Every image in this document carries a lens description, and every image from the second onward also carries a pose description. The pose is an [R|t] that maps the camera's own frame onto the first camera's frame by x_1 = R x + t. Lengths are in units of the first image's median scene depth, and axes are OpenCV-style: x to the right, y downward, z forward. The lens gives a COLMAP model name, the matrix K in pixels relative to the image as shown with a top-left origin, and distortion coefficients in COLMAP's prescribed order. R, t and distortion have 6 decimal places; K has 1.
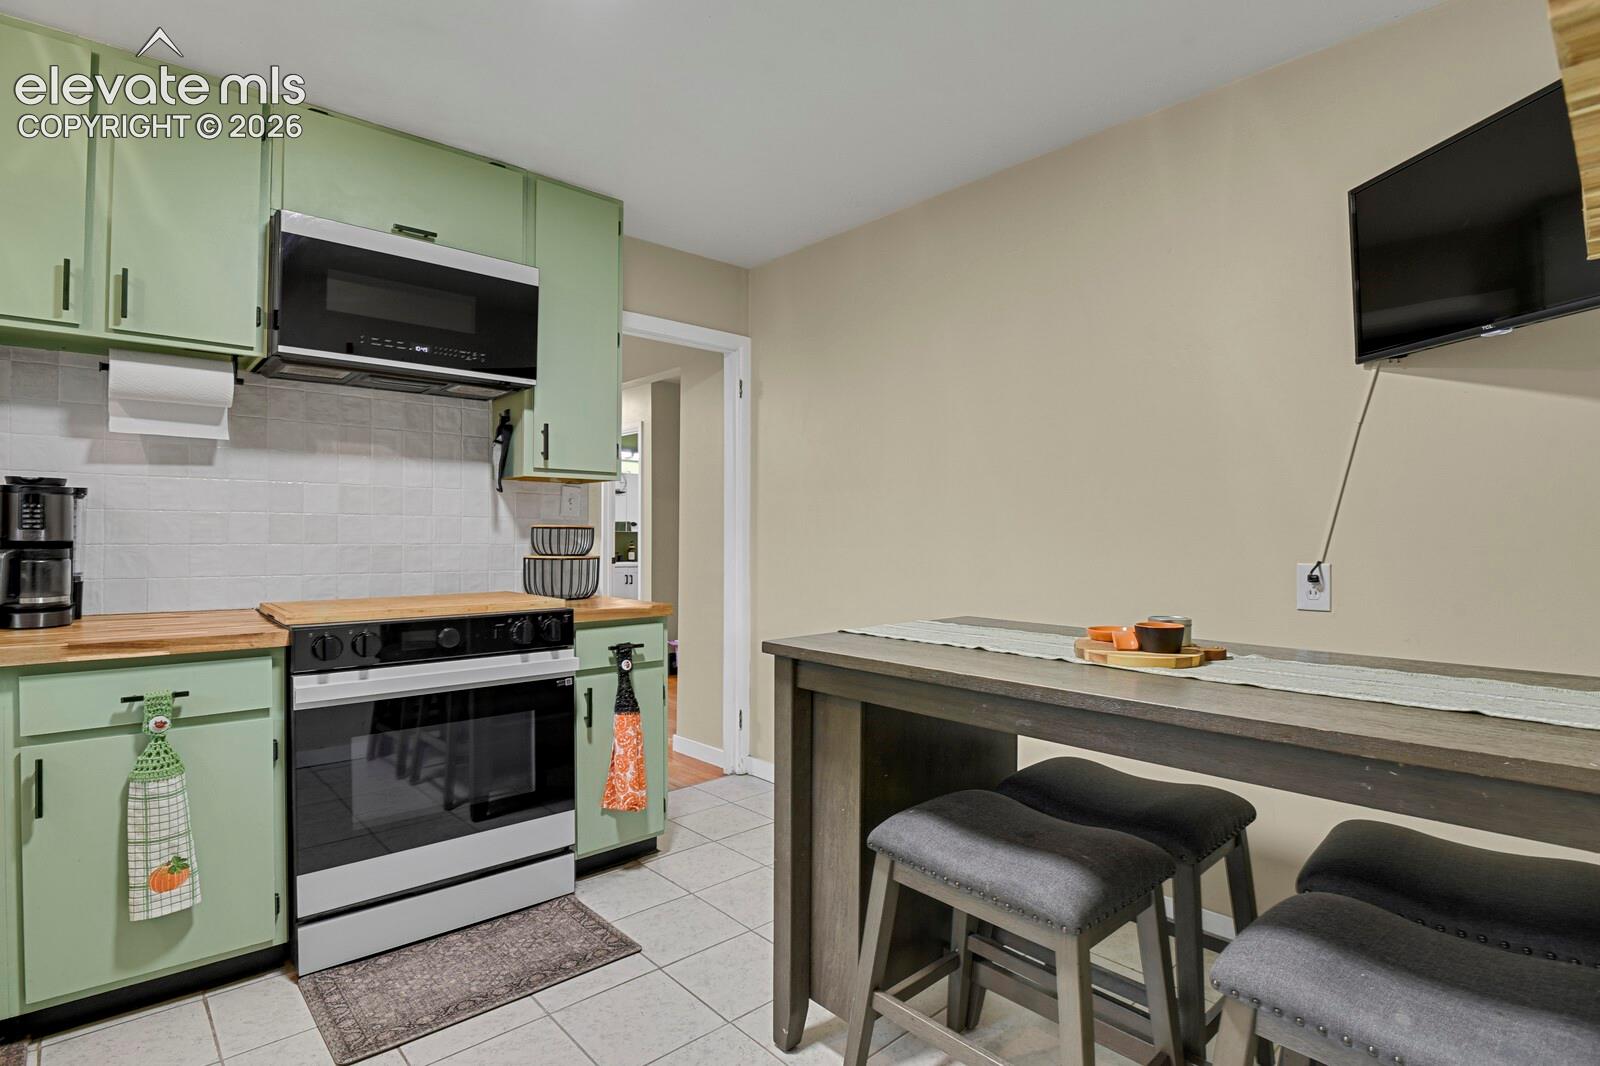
lens RADIAL K [[788.1, 0, 800.0], [0, 788.1, 533.0], [0, 0, 1]] dist [-0.024254, -0.001772]
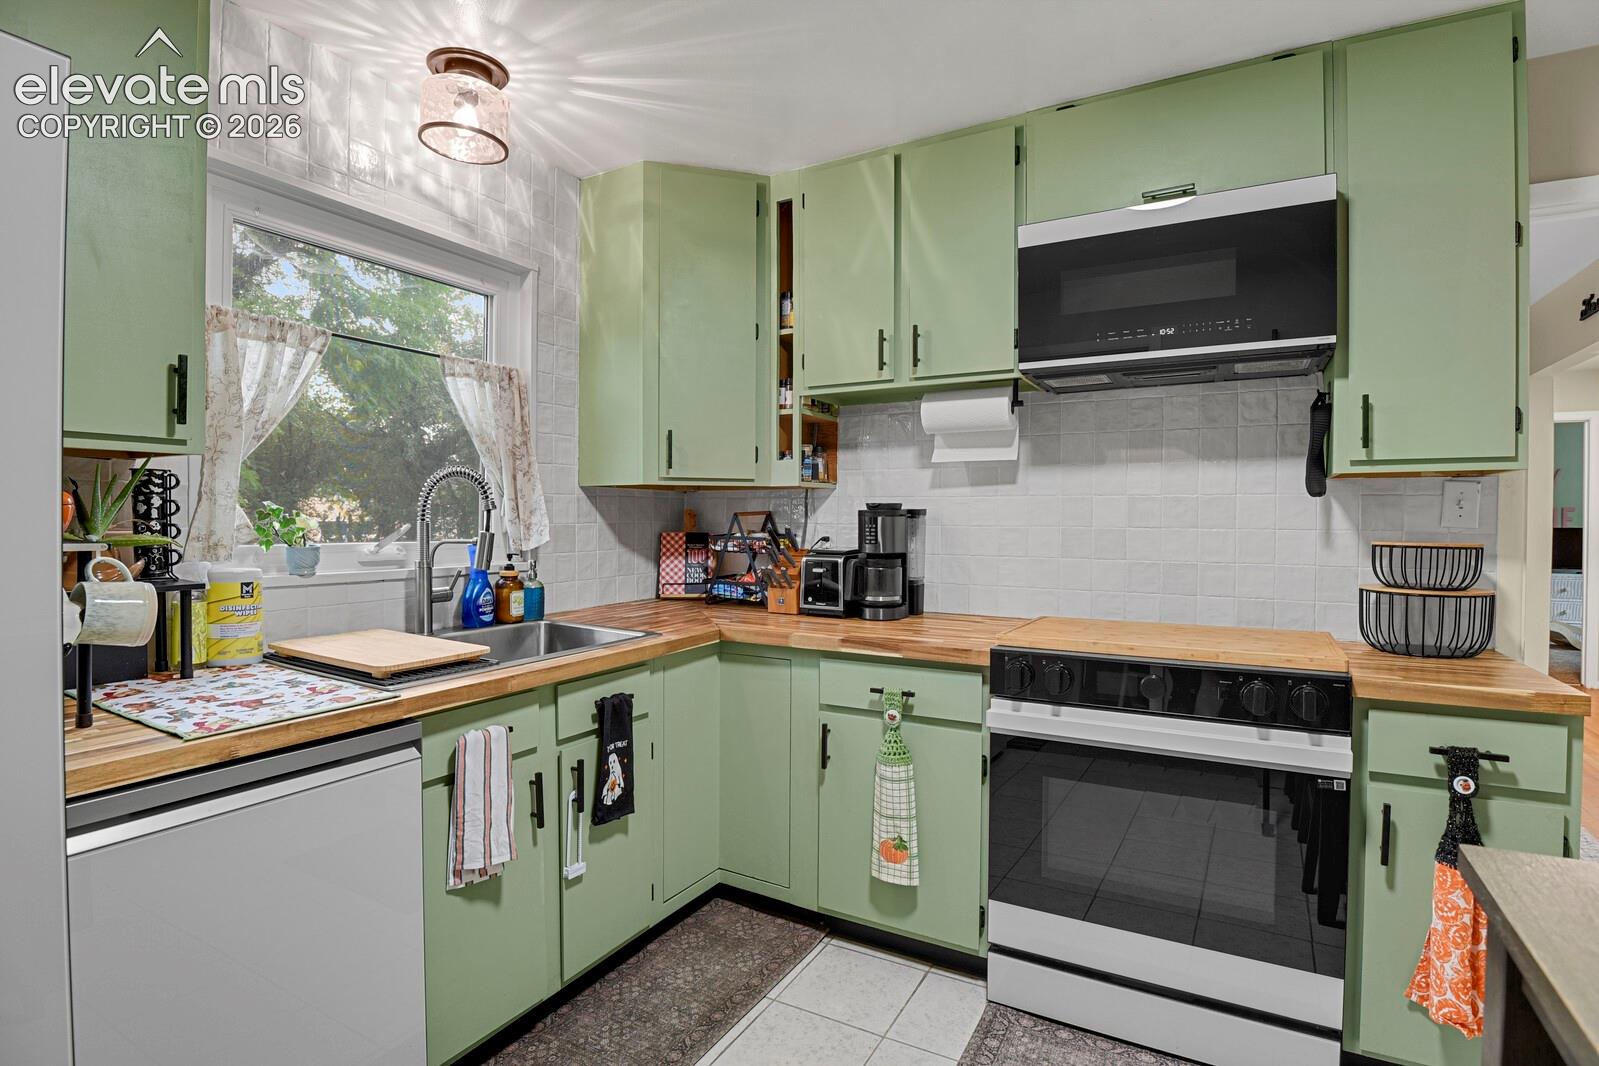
lens RADIAL K [[787.6, 0, 799.5], [0, 787.6, 533.0], [0, 0, 1]] dist [-0.024254, -0.001772]
pose [[0.328180, 0.008183, -0.944580, 0.174081], [-0.002368, 0.999966, 0.007840, -0.027142], [0.944612, -0.000336, 0.328189, 0.361997]]
